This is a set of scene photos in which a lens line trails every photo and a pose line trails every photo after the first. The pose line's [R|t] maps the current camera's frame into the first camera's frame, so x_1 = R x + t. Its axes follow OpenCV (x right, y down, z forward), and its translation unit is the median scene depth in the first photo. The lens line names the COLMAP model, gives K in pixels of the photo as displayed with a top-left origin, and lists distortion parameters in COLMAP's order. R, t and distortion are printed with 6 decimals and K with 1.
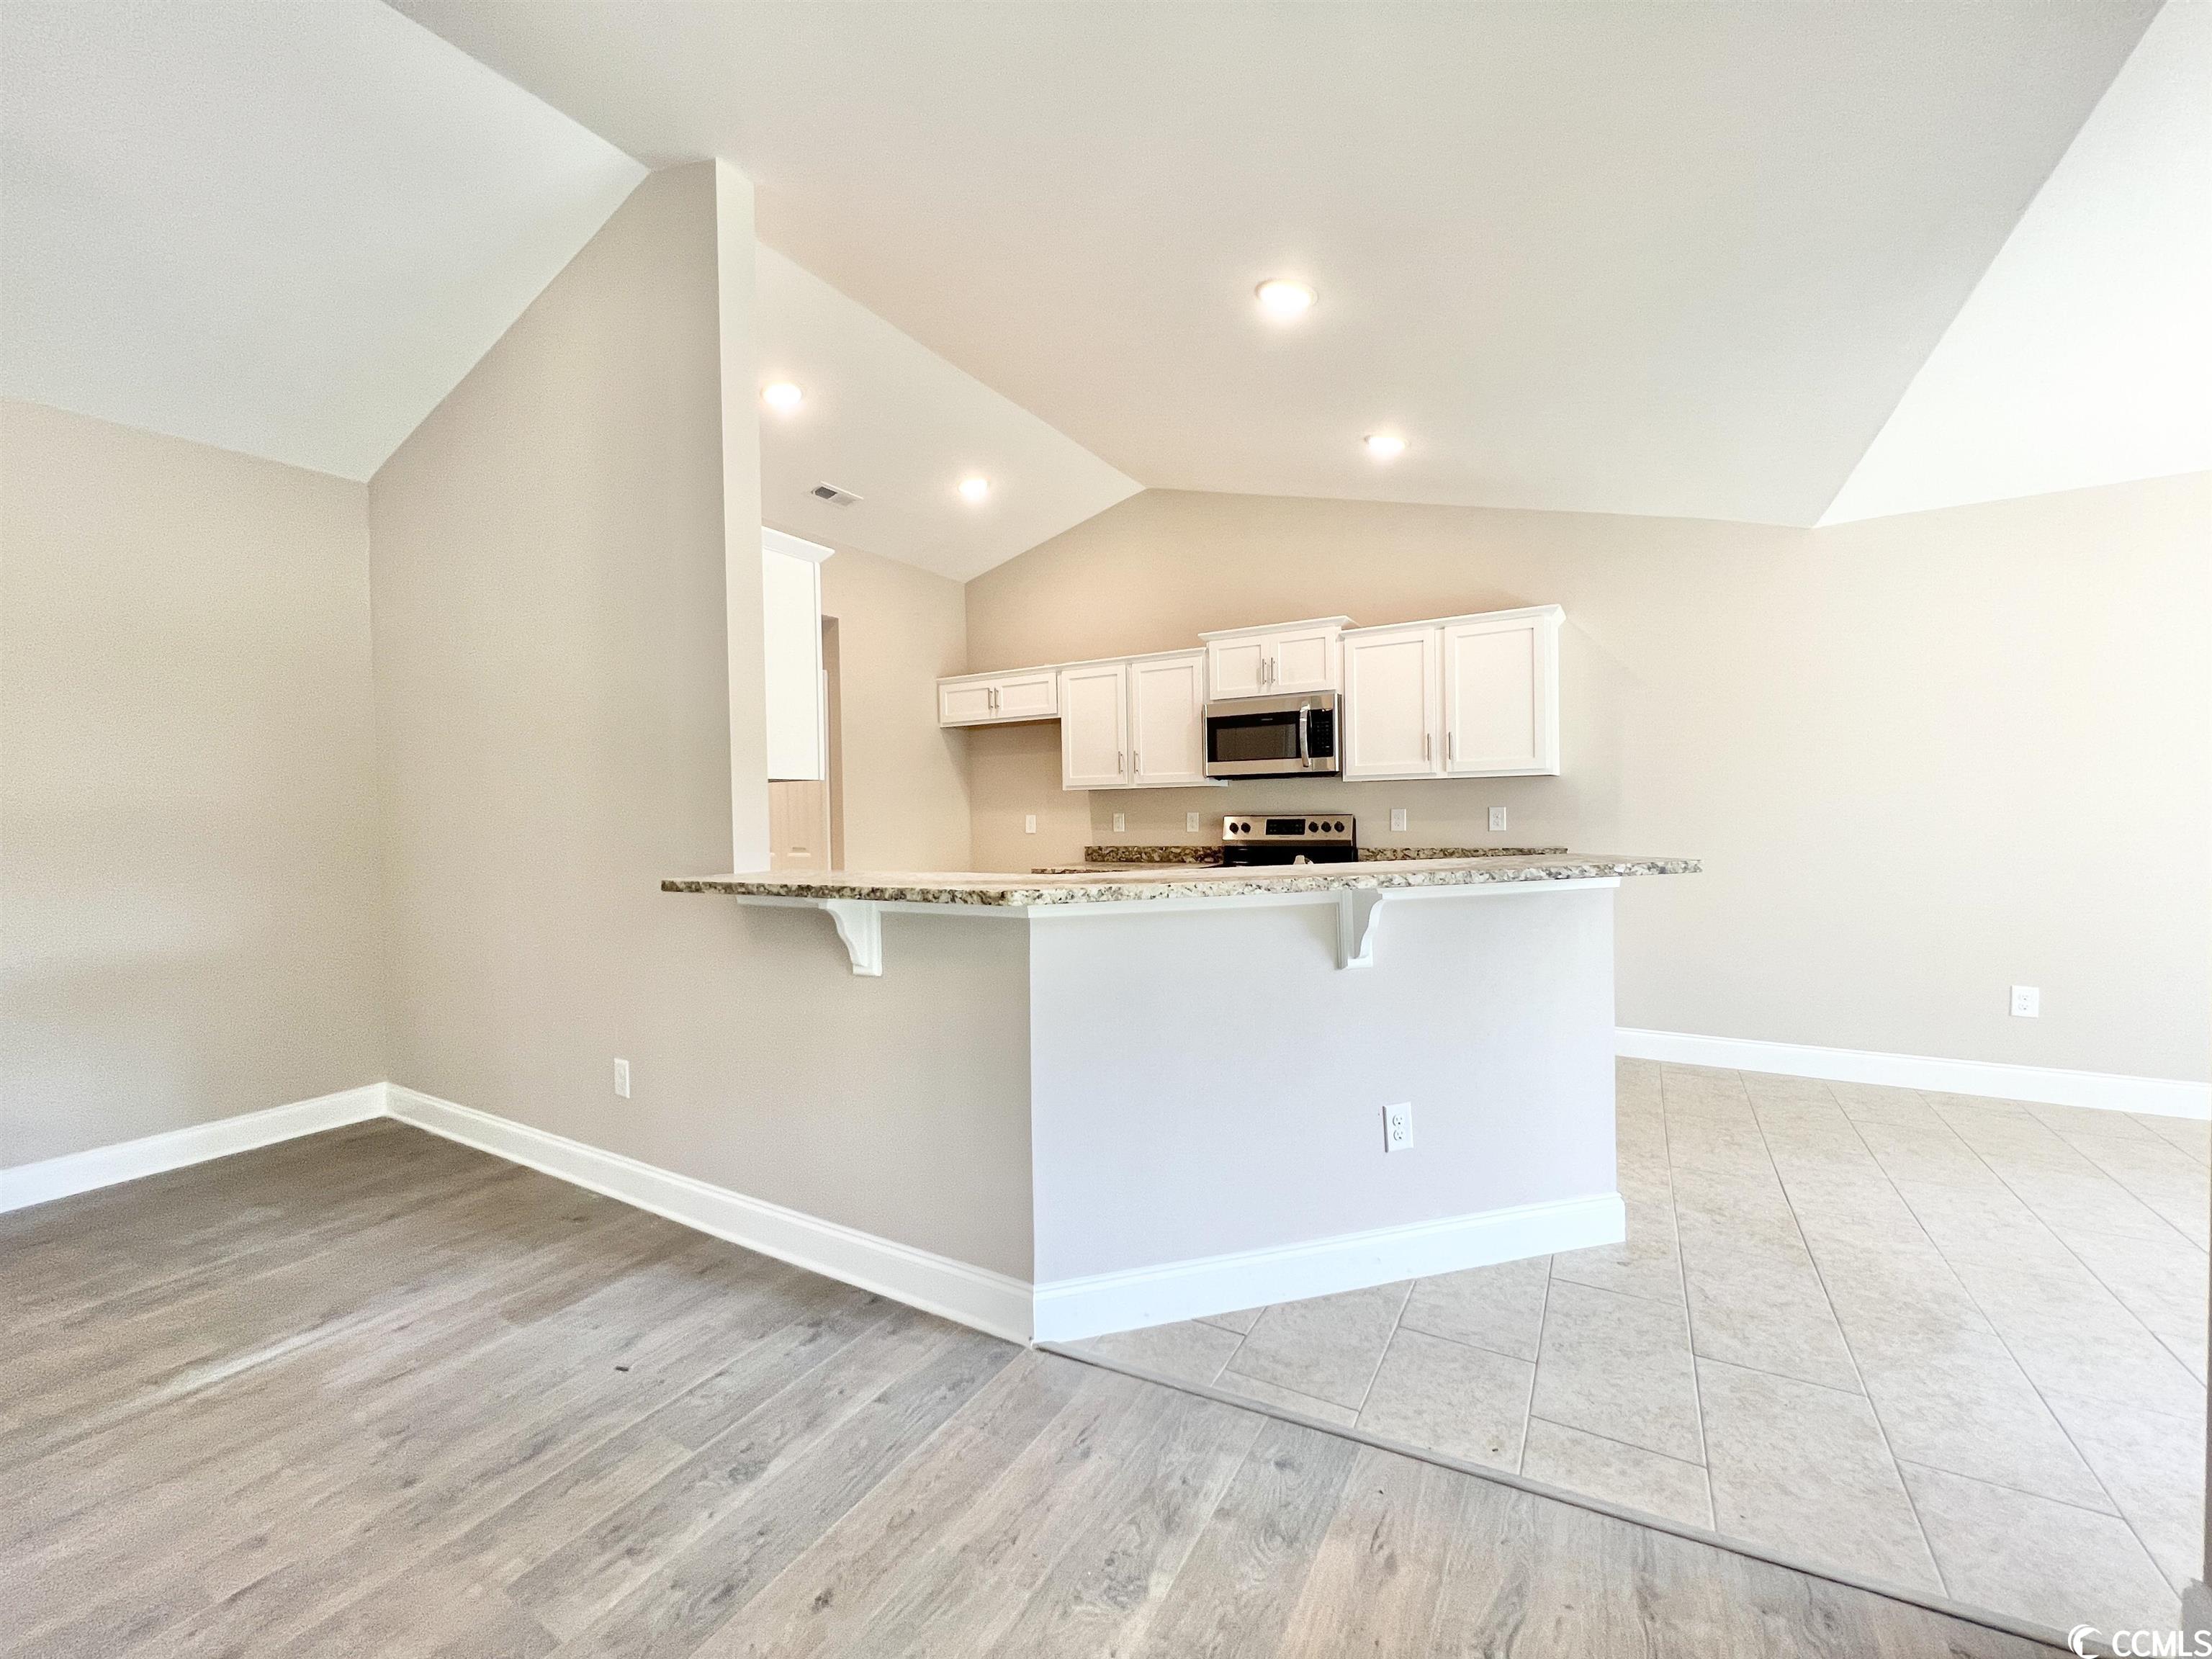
lens RADIAL K [[881.0, 0, 1102.5], [0, 881.0, 822.5], [0, 0, 1]] dist [0.008238, 0.000091]
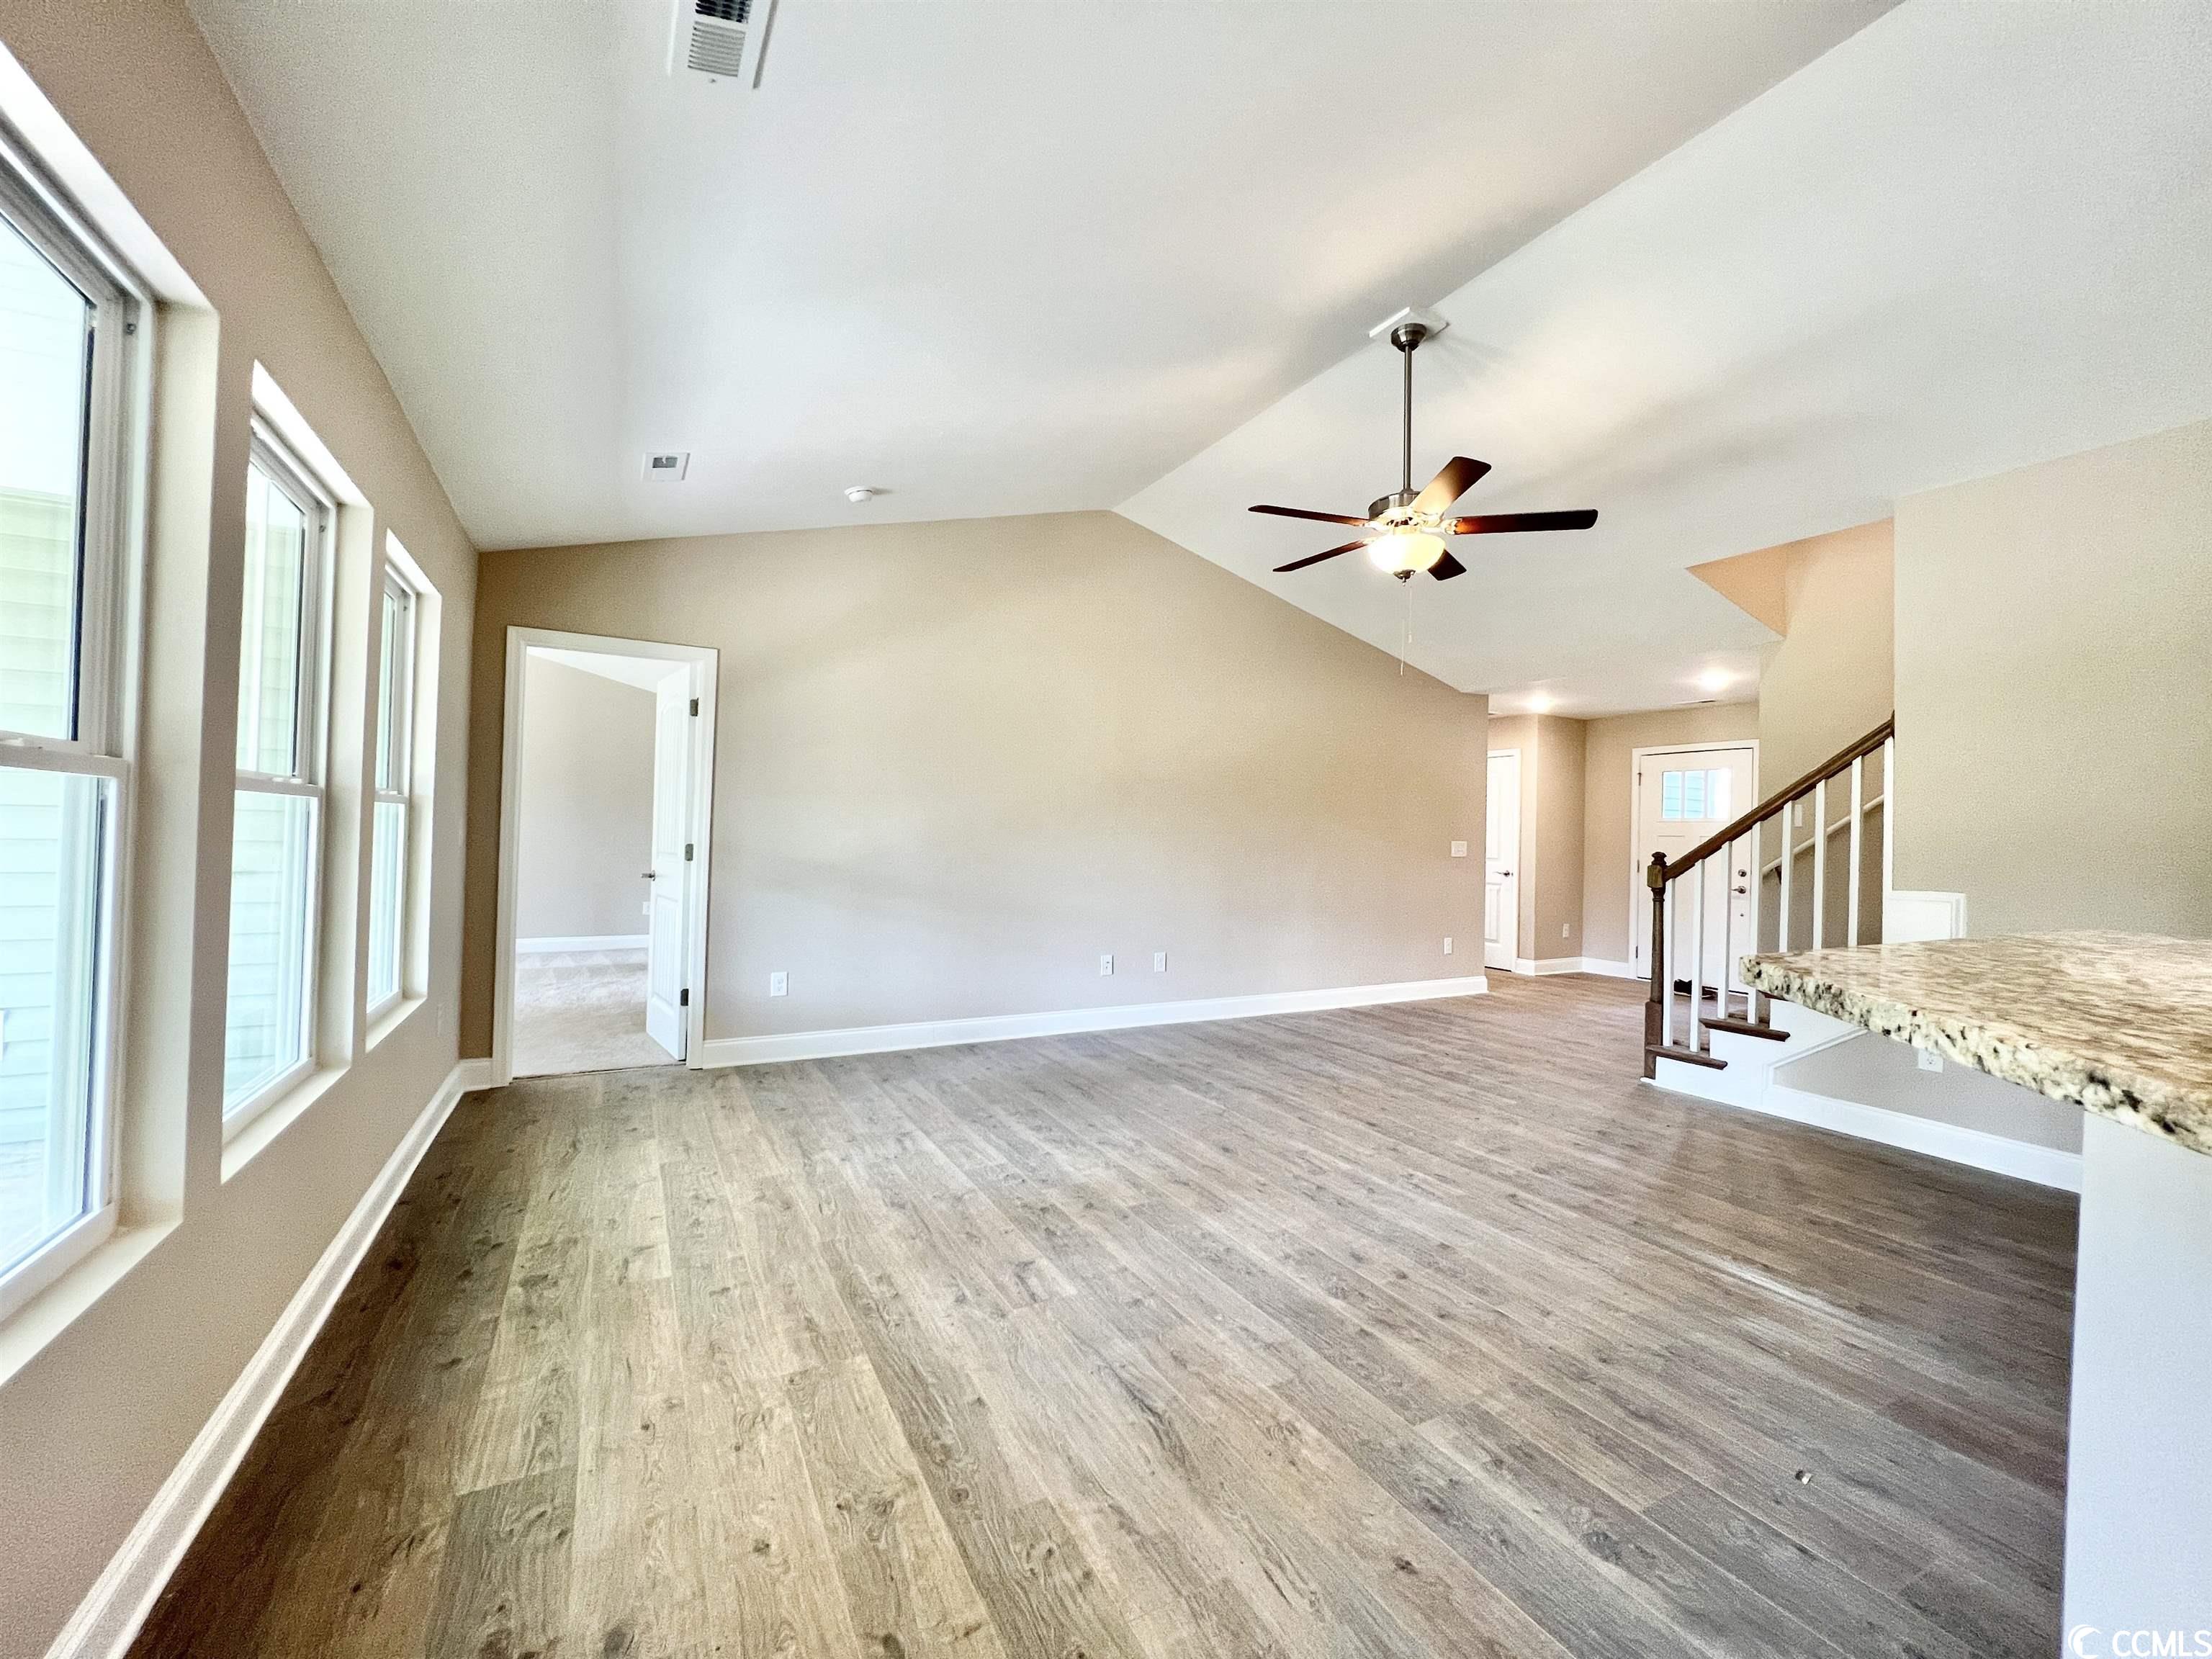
lens RADIAL K [[881.0, 0, 1102.5], [0, 881.0, 822.5], [0, 0, 1]] dist [0.008238, 0.000091]
pose [[-0.511464, -0.006455, -0.859281, 0.515998], [-0.021945, 0.999744, 0.005551, -0.003936], [0.859025, 0.021696, -0.511474, 0.799331]]
